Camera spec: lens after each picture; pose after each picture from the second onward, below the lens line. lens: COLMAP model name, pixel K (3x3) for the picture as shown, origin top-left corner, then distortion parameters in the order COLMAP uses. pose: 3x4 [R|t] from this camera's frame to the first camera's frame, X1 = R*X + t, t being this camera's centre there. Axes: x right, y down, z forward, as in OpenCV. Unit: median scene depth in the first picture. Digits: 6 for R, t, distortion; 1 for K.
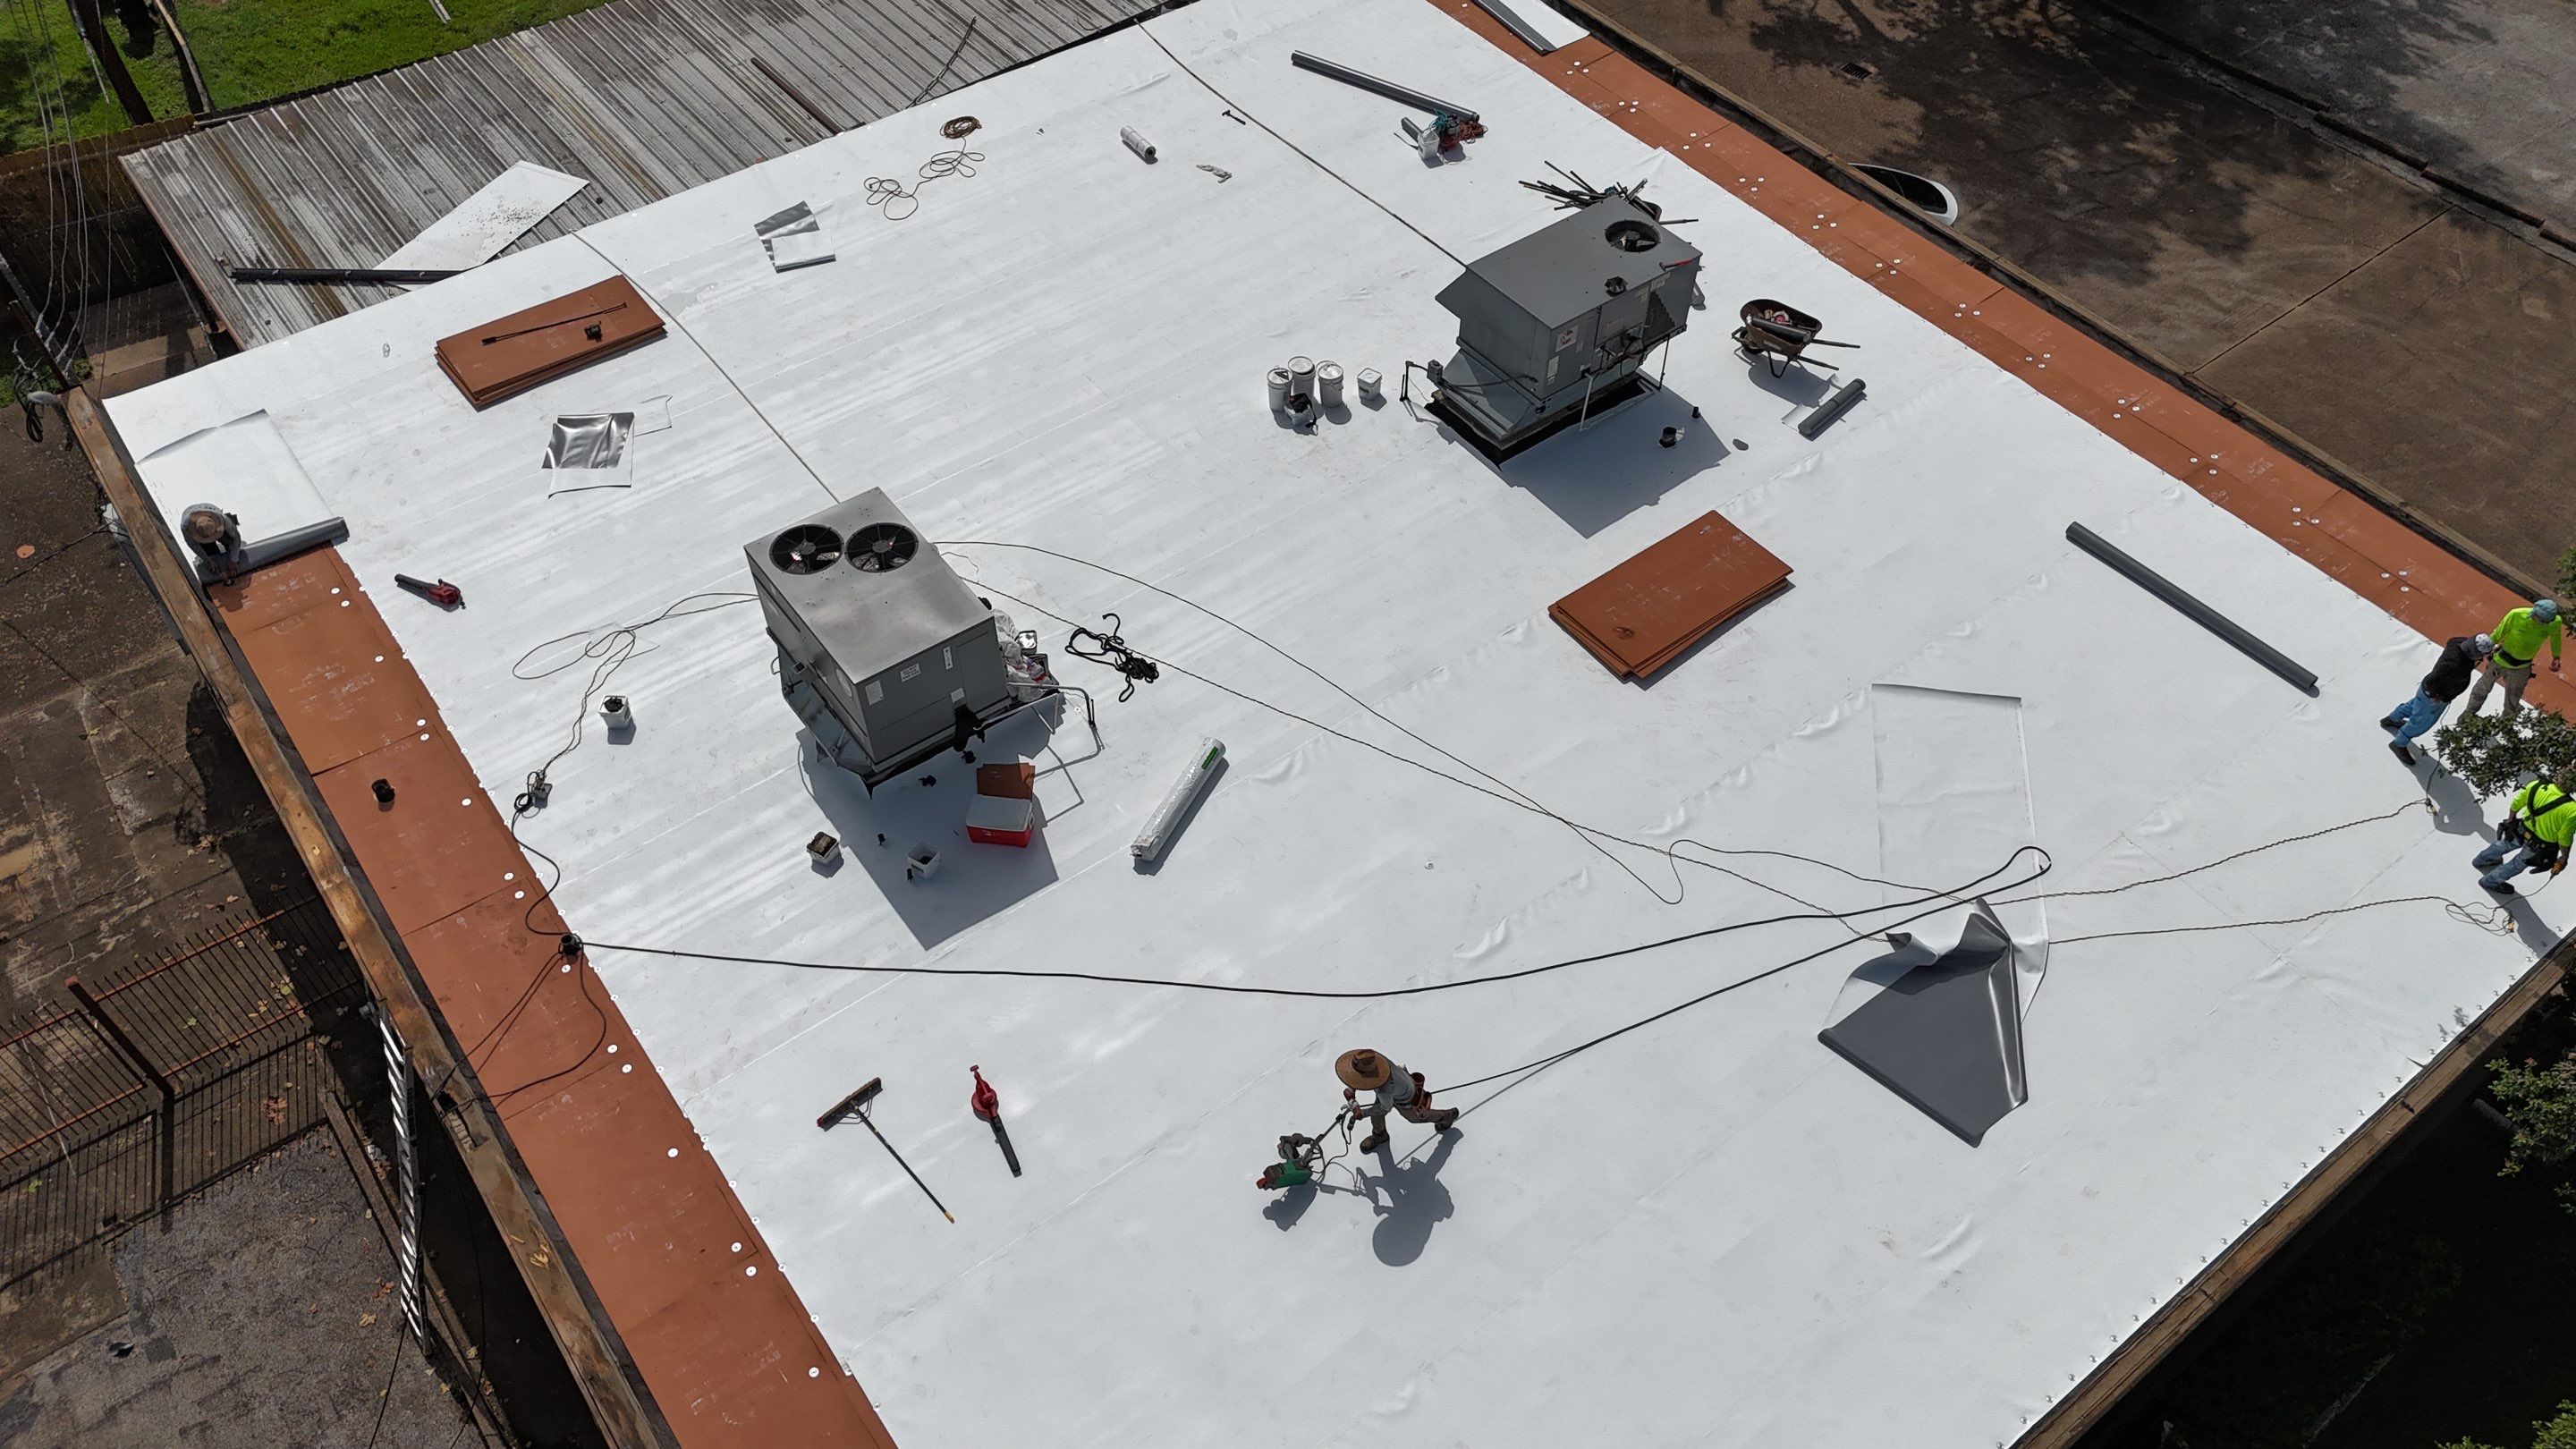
lens RADIAL K [[1896.5, 0, 1294.5], [0, 1896.5, 726.0], [0, 0, 1]] dist [0.061371, -0.064626]
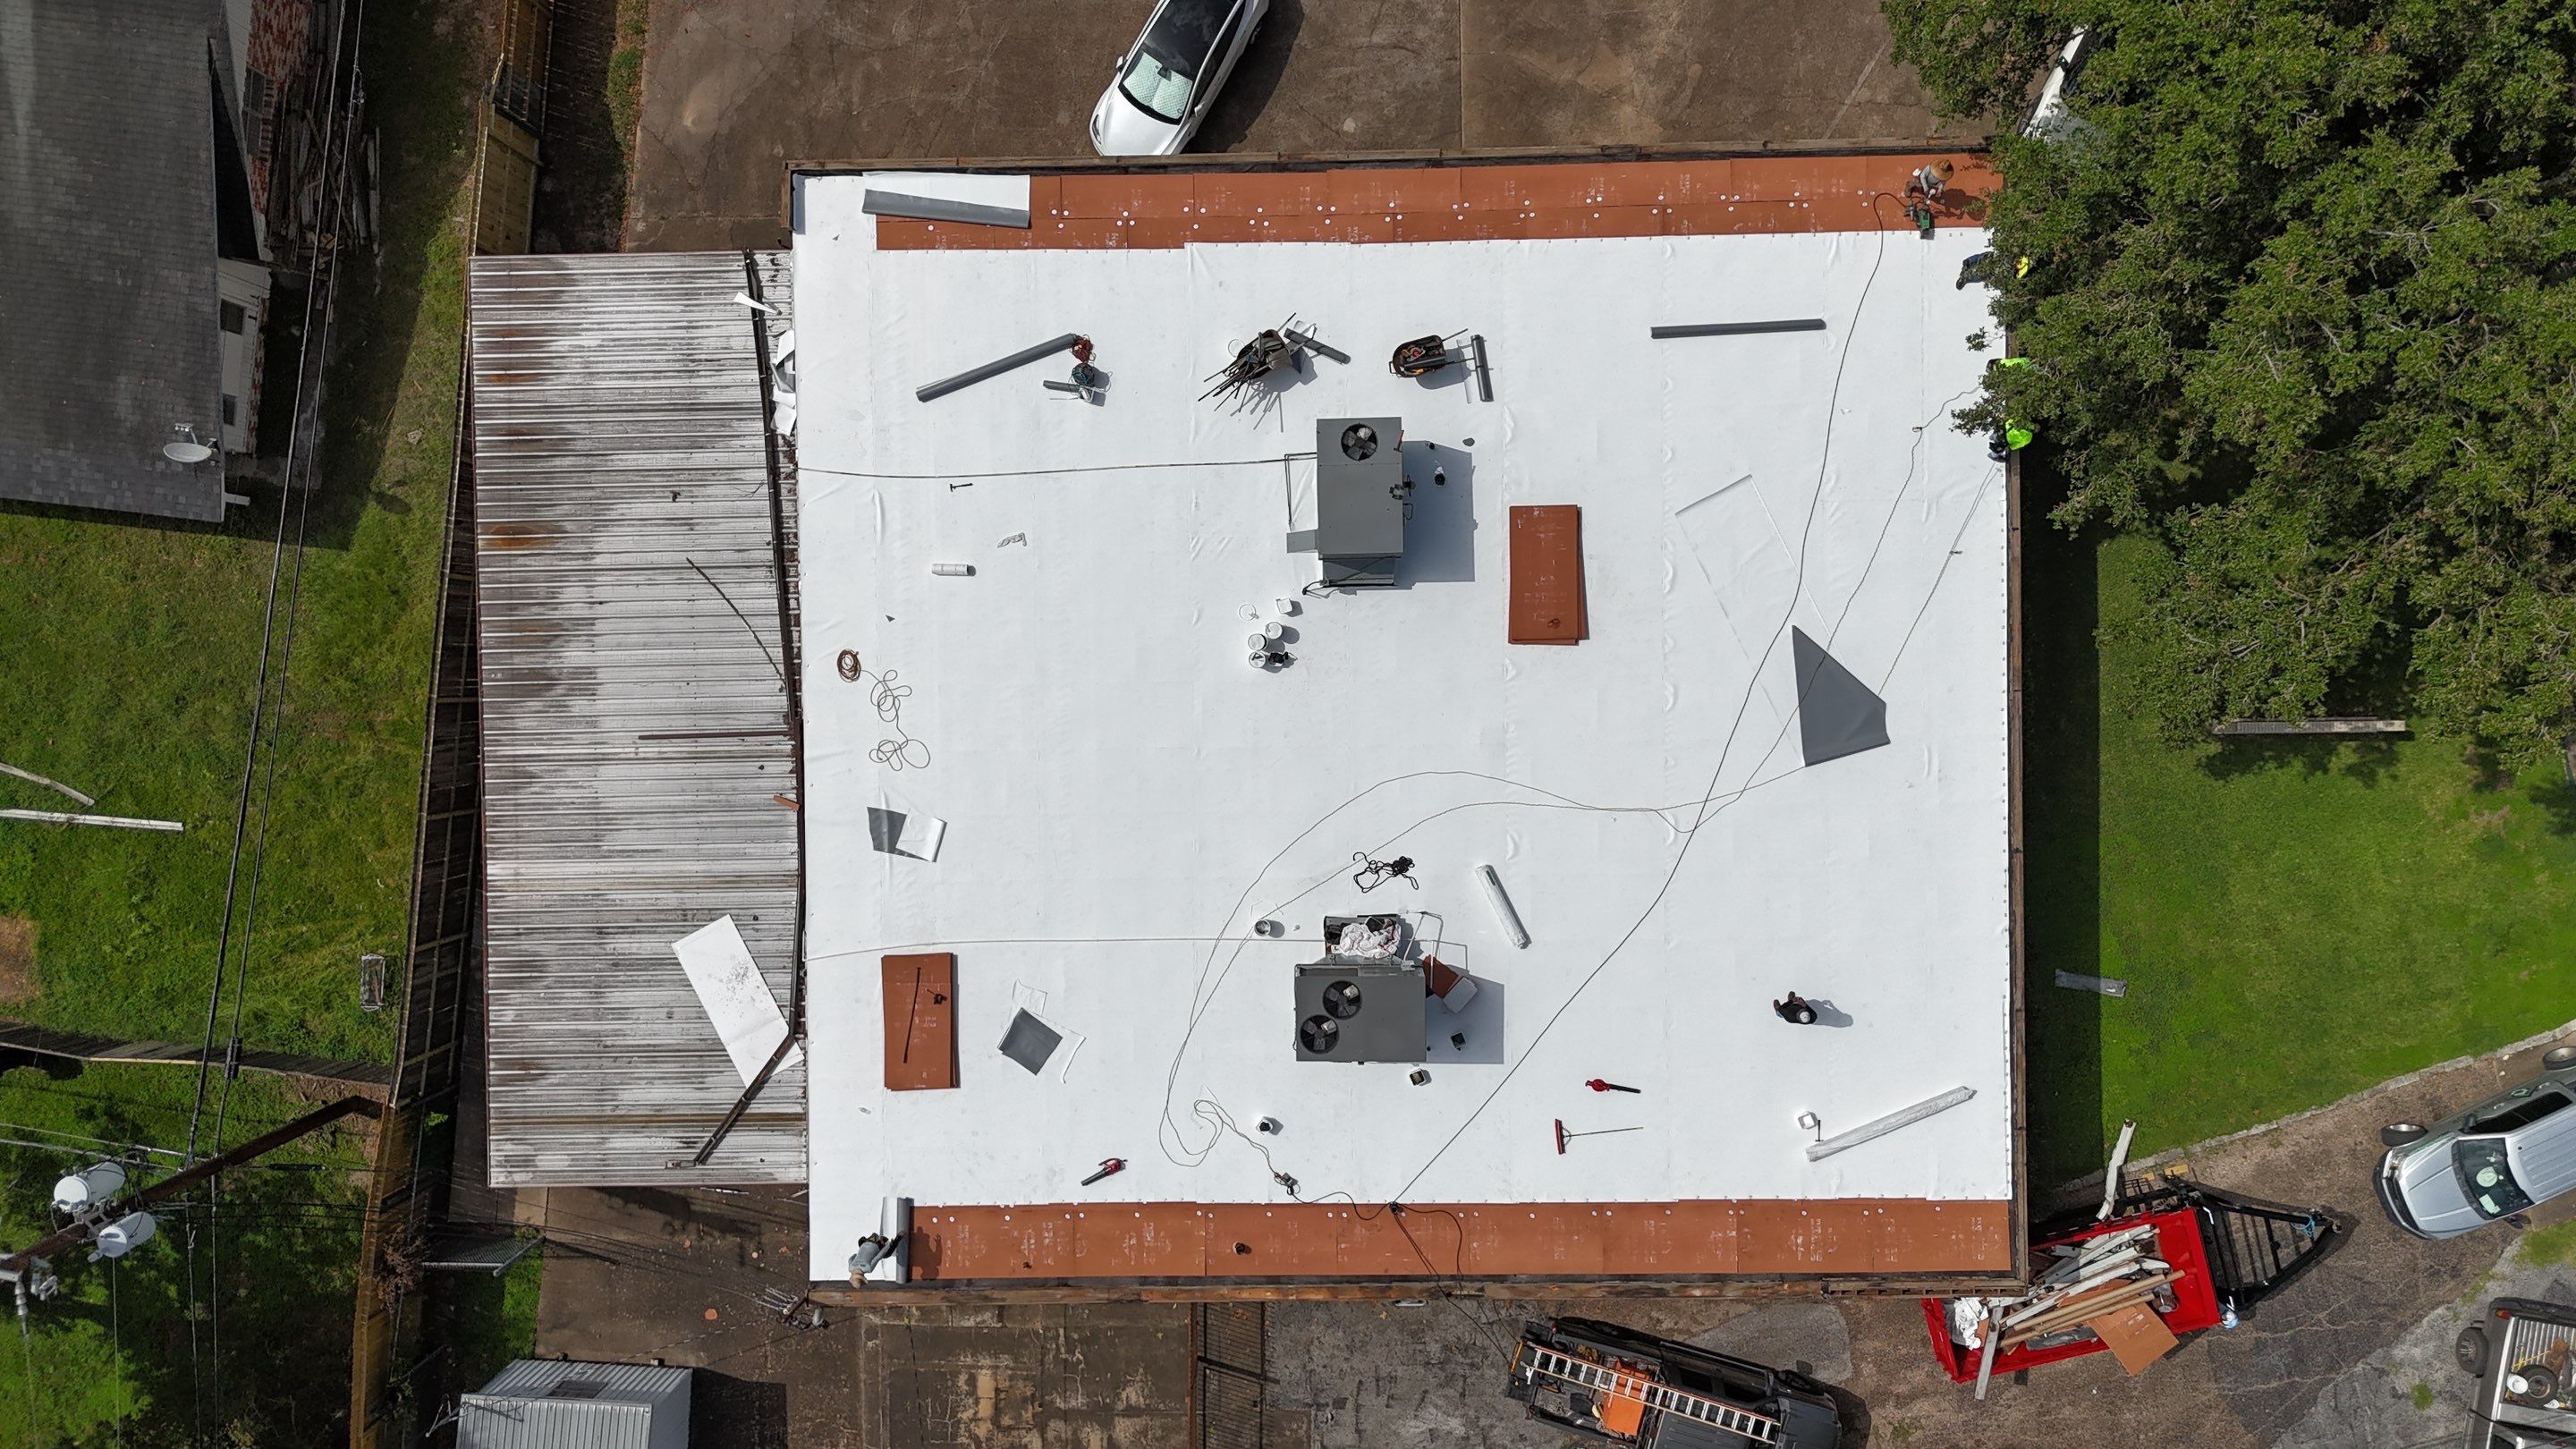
lens RADIAL K [[1896.5, 0, 1297.6], [0, 1896.5, 718.1], [0, 0, 1]] dist [0.061371, -0.064626]
pose [[0.593680, -0.804004, -0.033482, 0.023871], [0.625868, 0.435190, 0.647224, -1.089938], [-0.505800, -0.405200, 0.761564, -0.175841]]
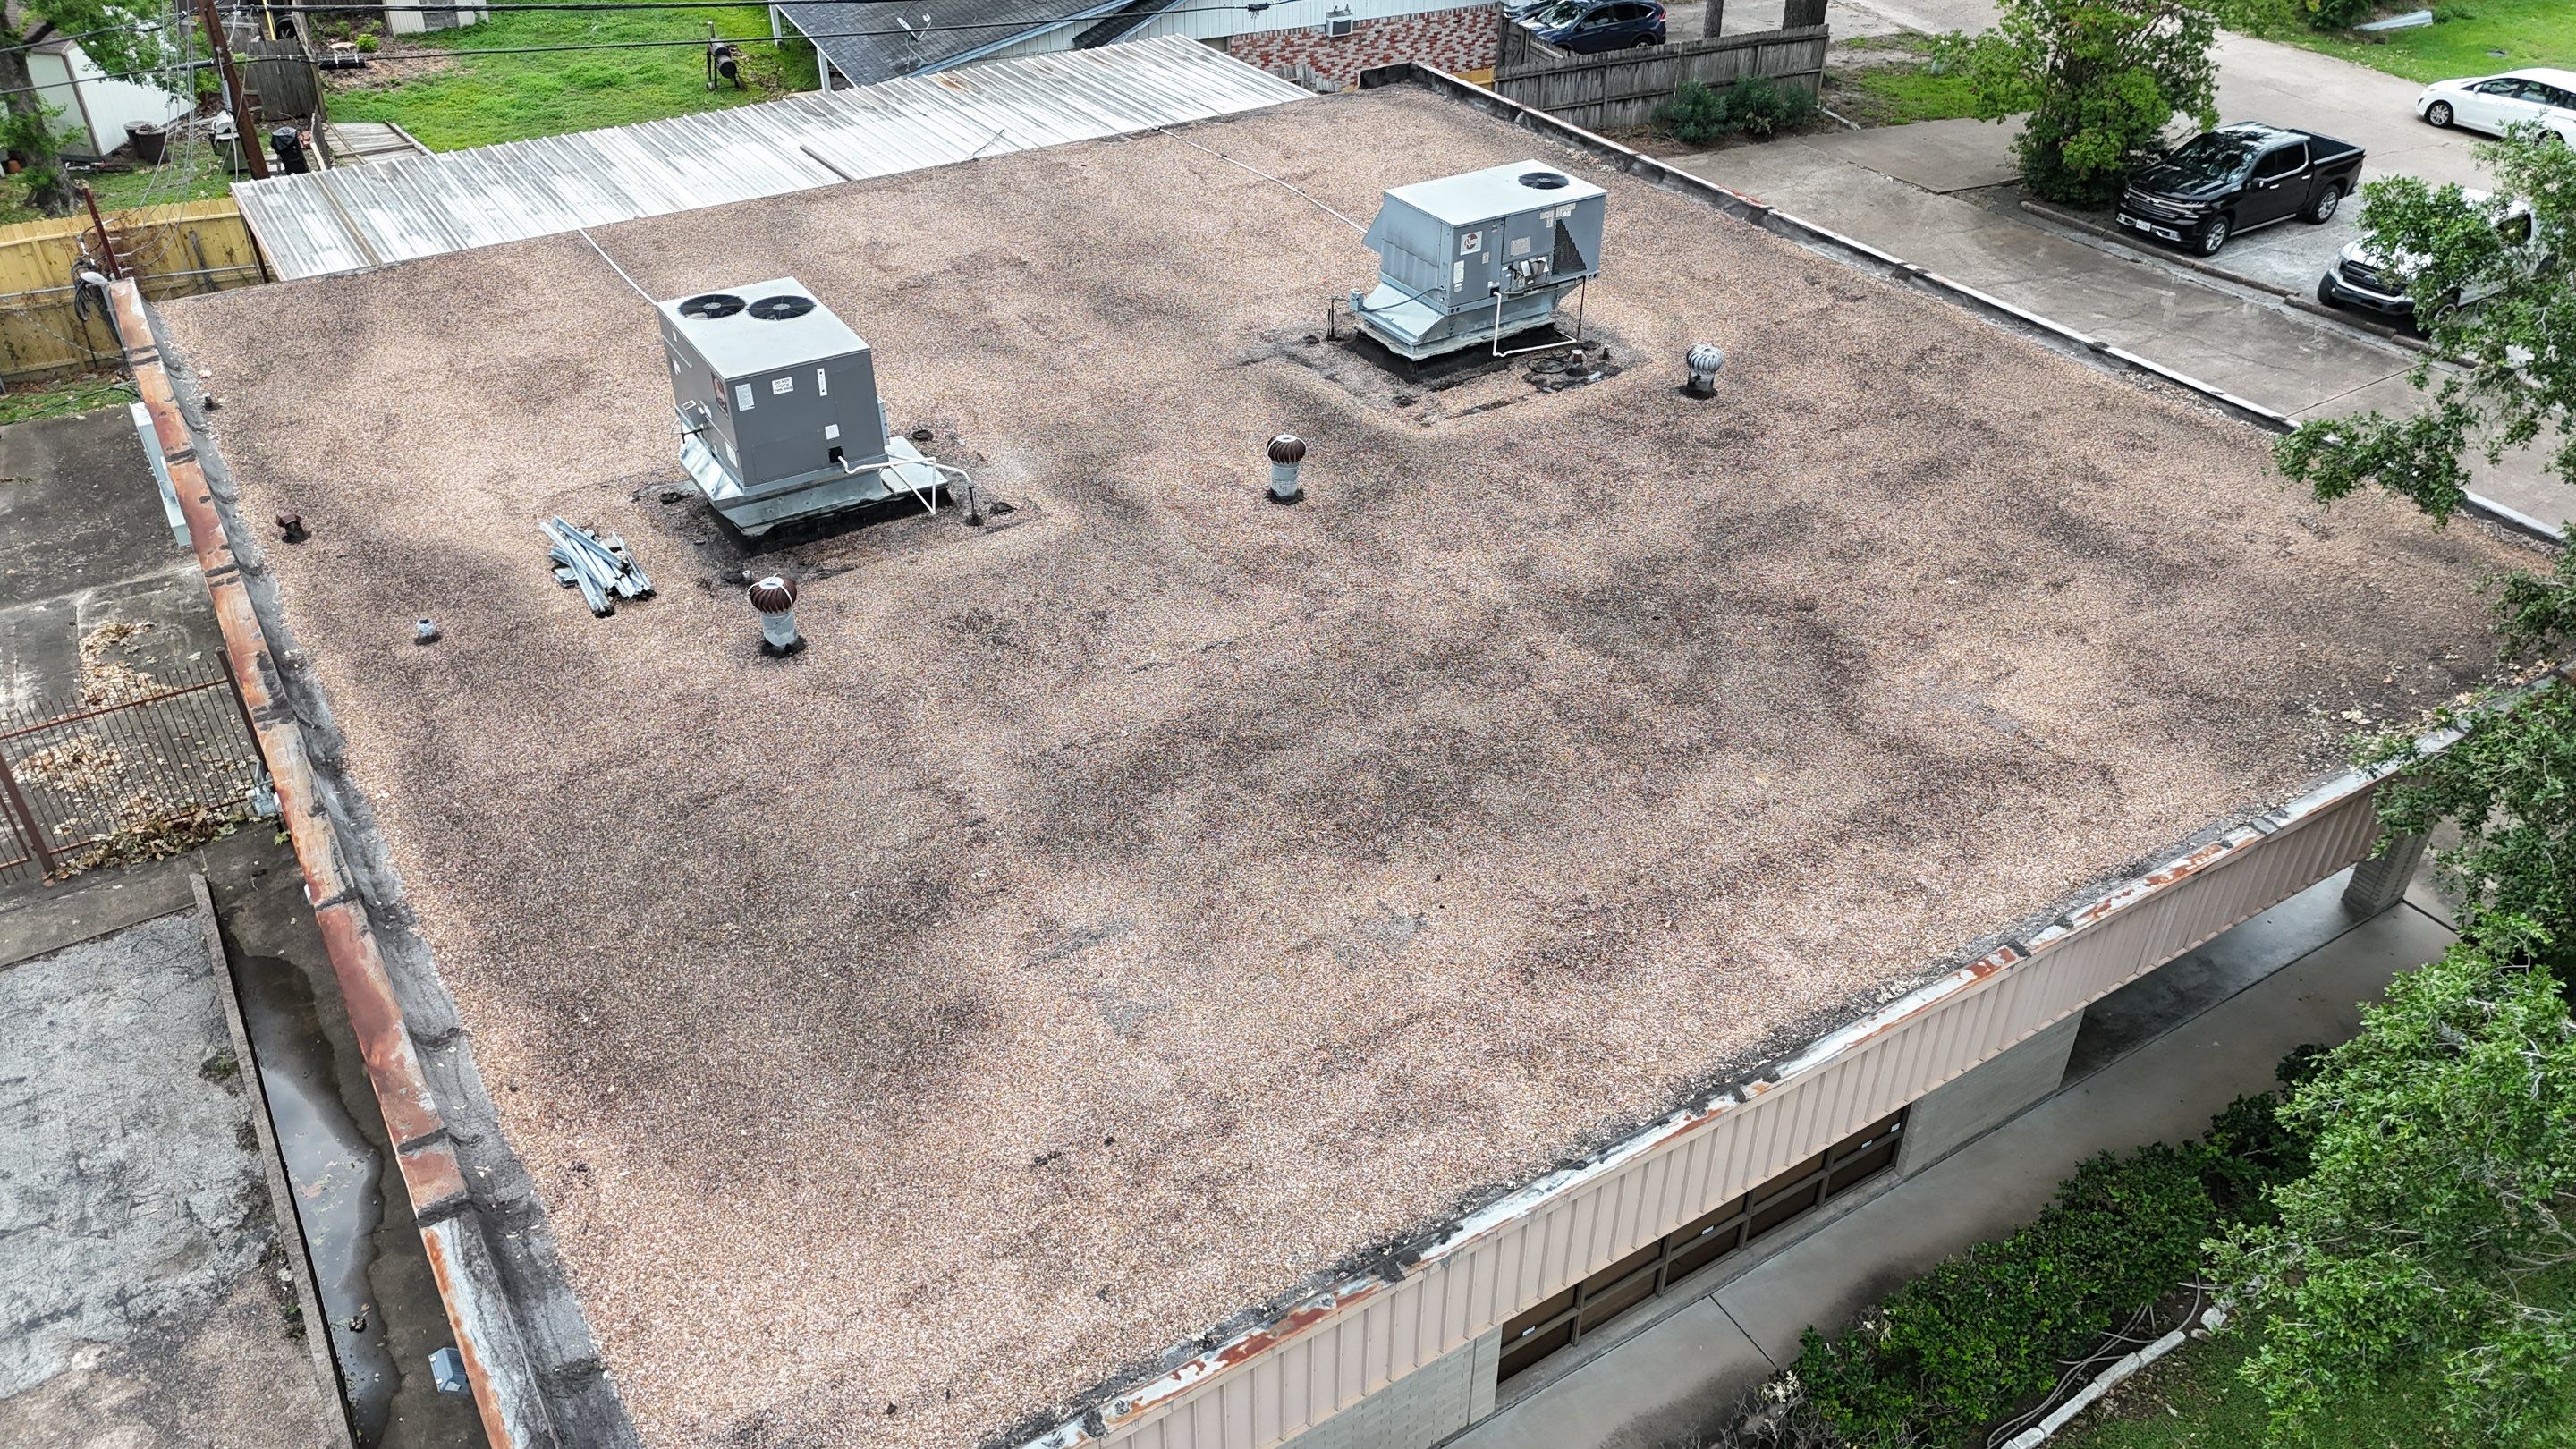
lens RADIAL K [[1896.5, 0, 1296.7], [0, 1896.5, 724.7], [0, 0, 1]] dist [0.061371, -0.064626]
pose [[0.996454, 0.042472, -0.072630, 0.123487], [-0.060036, 0.963707, -0.260123, 0.307300], [0.058946, 0.263561, 0.962840, 0.040934]]
